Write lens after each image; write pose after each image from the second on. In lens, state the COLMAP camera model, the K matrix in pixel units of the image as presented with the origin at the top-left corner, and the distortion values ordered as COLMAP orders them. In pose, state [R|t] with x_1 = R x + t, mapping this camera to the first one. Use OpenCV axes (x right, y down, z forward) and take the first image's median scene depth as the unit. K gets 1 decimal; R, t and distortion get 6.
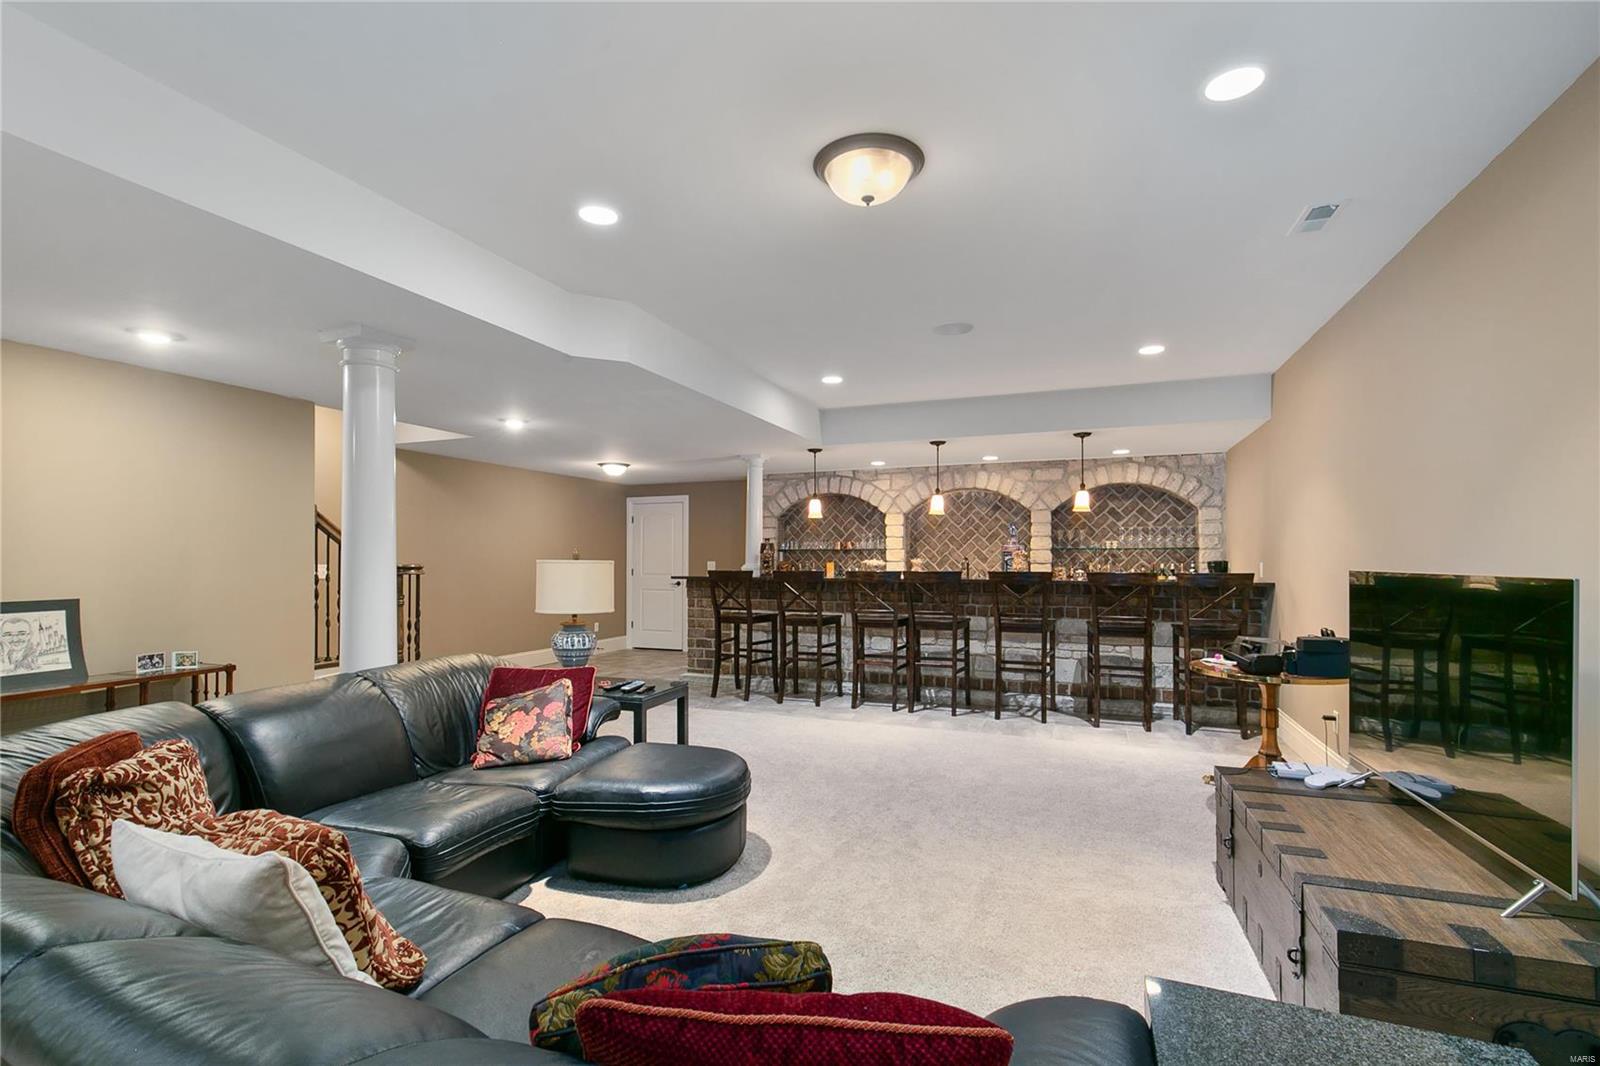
lens RADIAL K [[756.9, 0, 807.7], [0, 756.9, 553.1], [0, 0, 1]] dist [0.052976, -0.000151]
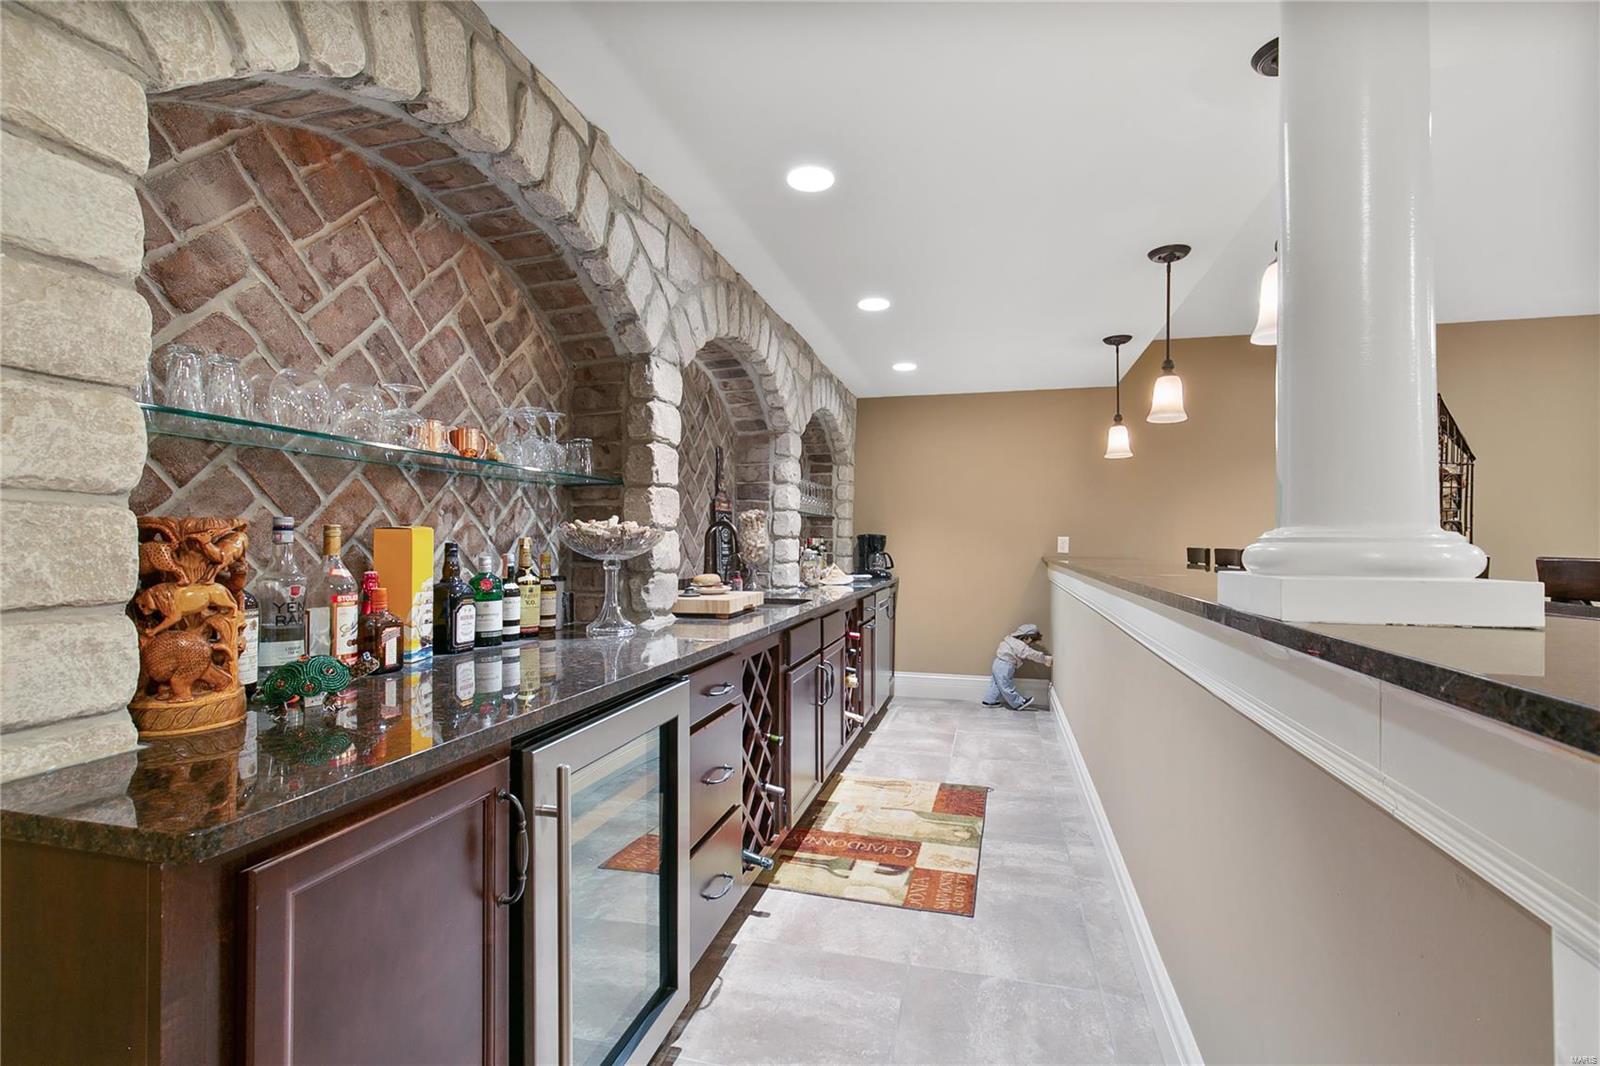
lens RADIAL K [[719.5, 0, 805.3], [0, 719.5, 543.6], [0, 0, 1]] dist [0.011789, -0.000967]
pose [[-0.112428, -0.001620, 0.993659, -0.175934], [-0.008746, 0.999962, 0.000641, 0.017723], [-0.993621, -0.008618, -0.112438, 1.040942]]
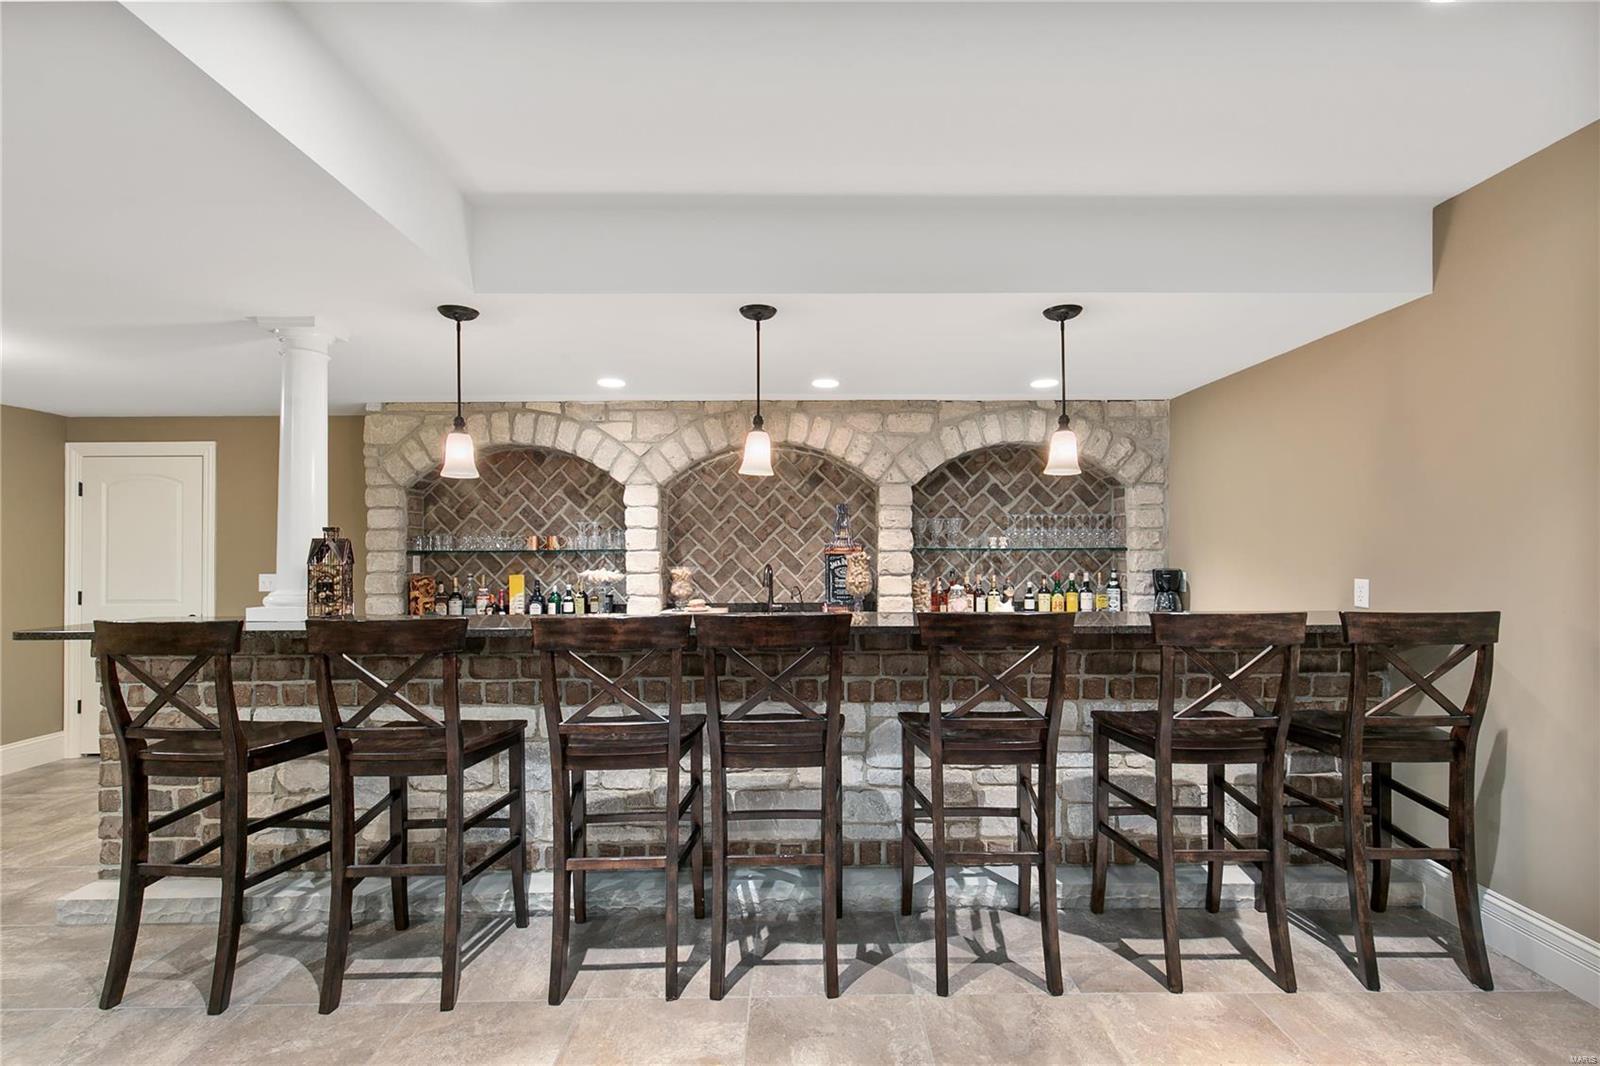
lens RADIAL K [[719.5, 0, 805.3], [0, 719.5, 543.6], [0, 0, 1]] dist [0.011789, -0.000967]
pose [[0.929607, 0.000554, 0.368552, 0.035680], [0.001738, 0.999981, -0.005887, -0.007002], [-0.368548, 0.006114, 0.929588, 0.506919]]
